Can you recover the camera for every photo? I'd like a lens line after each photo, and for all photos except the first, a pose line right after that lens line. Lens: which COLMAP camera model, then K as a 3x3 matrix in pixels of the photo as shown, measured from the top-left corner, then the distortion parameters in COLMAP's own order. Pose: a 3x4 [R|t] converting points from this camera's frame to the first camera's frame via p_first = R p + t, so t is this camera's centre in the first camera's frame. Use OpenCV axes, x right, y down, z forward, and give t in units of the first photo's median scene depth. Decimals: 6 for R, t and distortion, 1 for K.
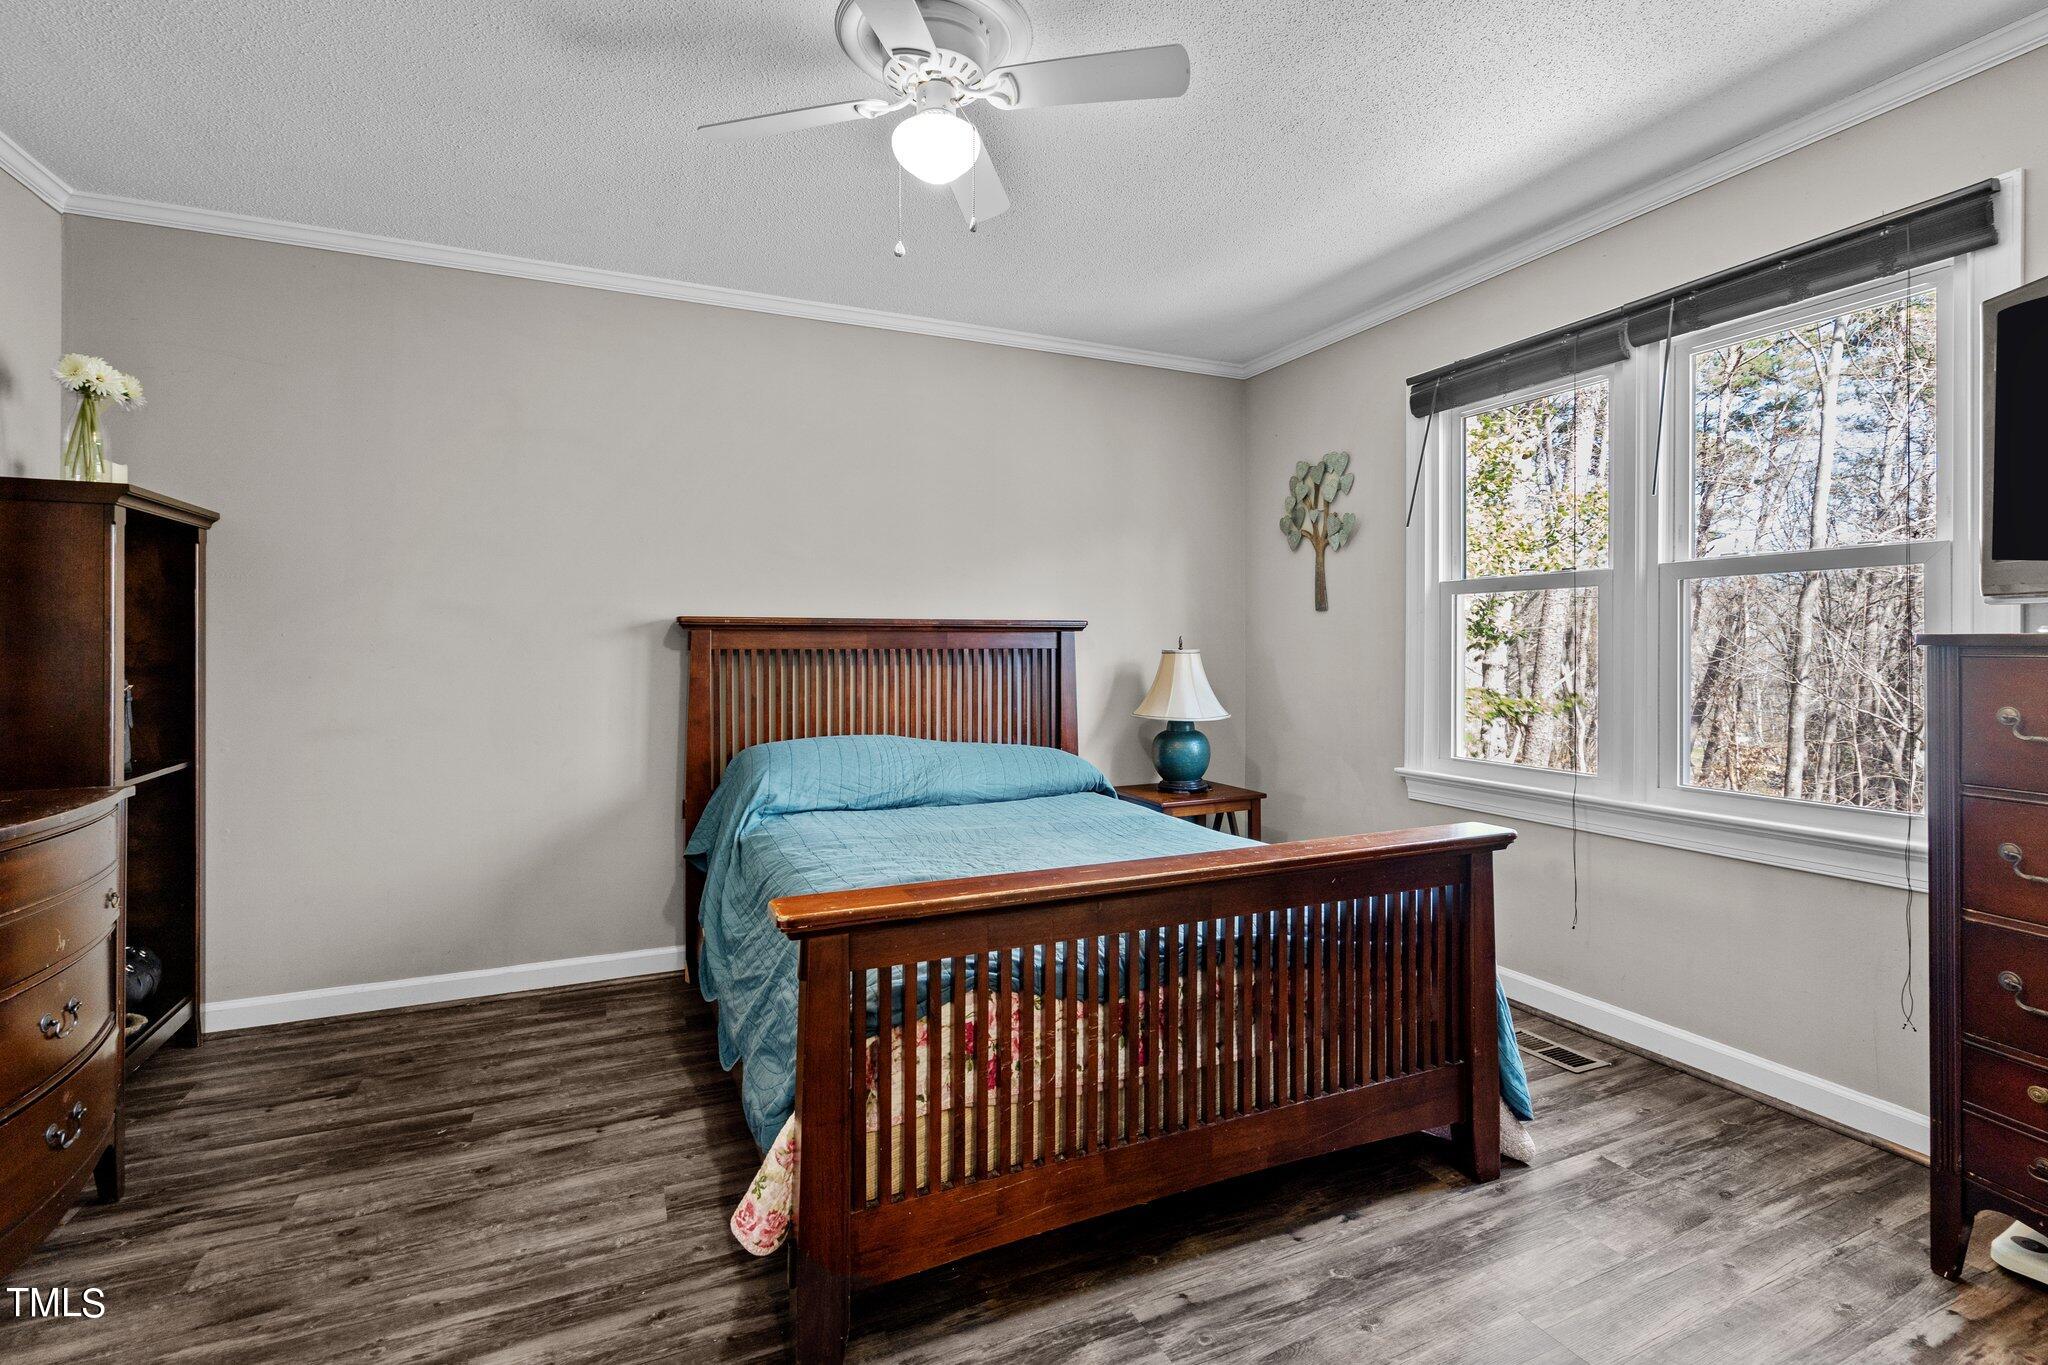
lens RADIAL K [[938.6, 0, 1025.3], [0, 938.6, 661.5], [0, 0, 1]] dist [-0.001454, 0.000193]
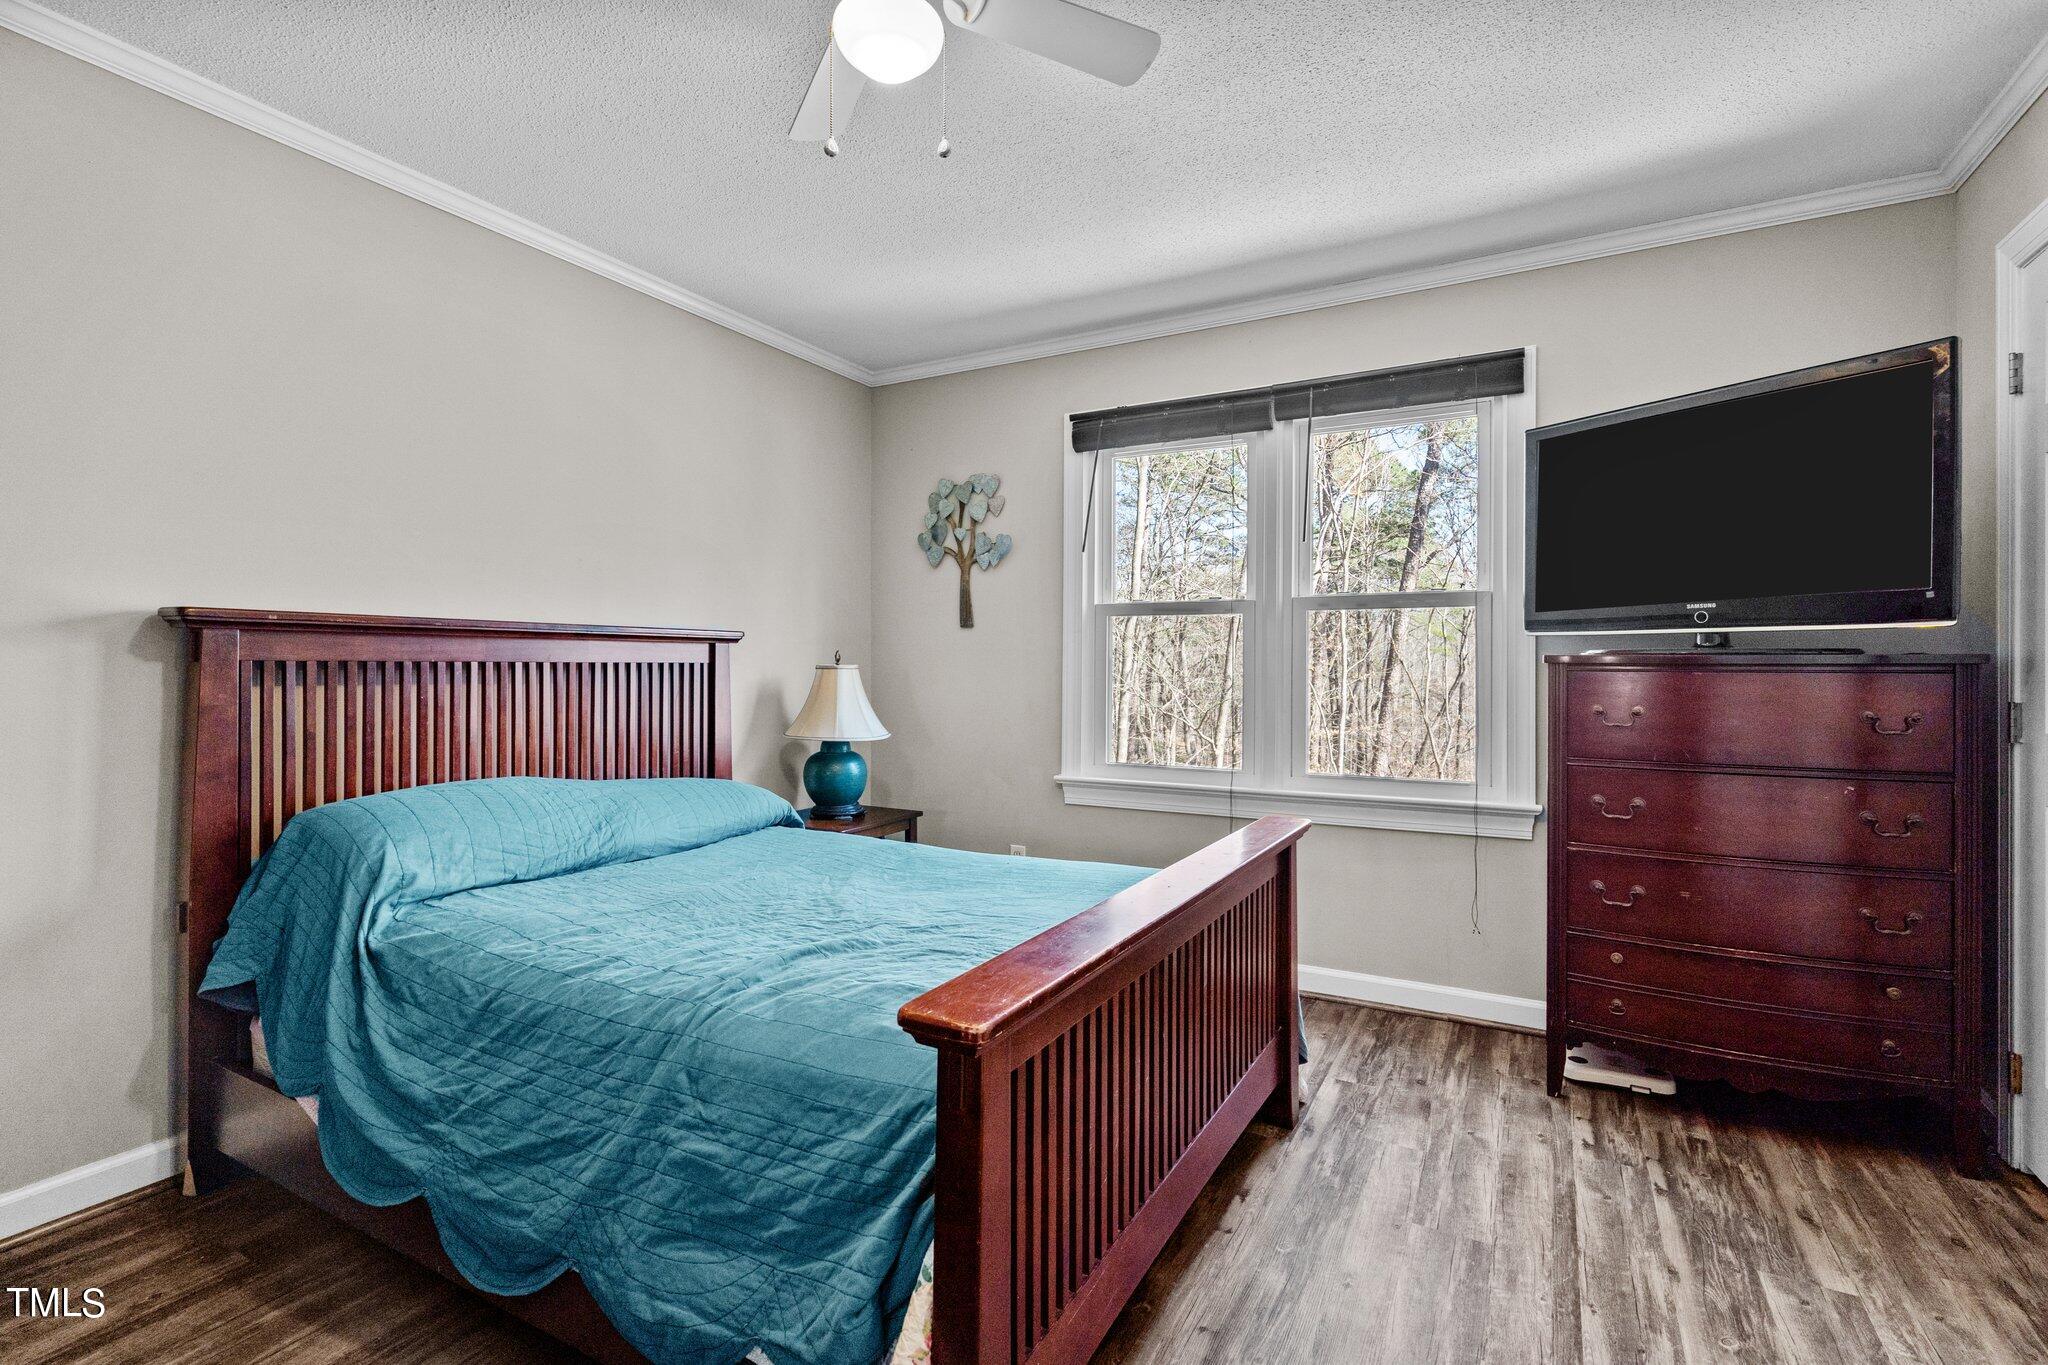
lens RADIAL K [[934.9, 0, 1031.9], [0, 934.9, 677.5], [0, 0, 1]] dist [-0.002024, 0.000409]
pose [[0.800952, -0.003217, 0.598719, -0.282983], [0.004487, 0.999990, -0.000630, 0.001639], [-0.598711, 0.003191, 0.800959, 0.170102]]
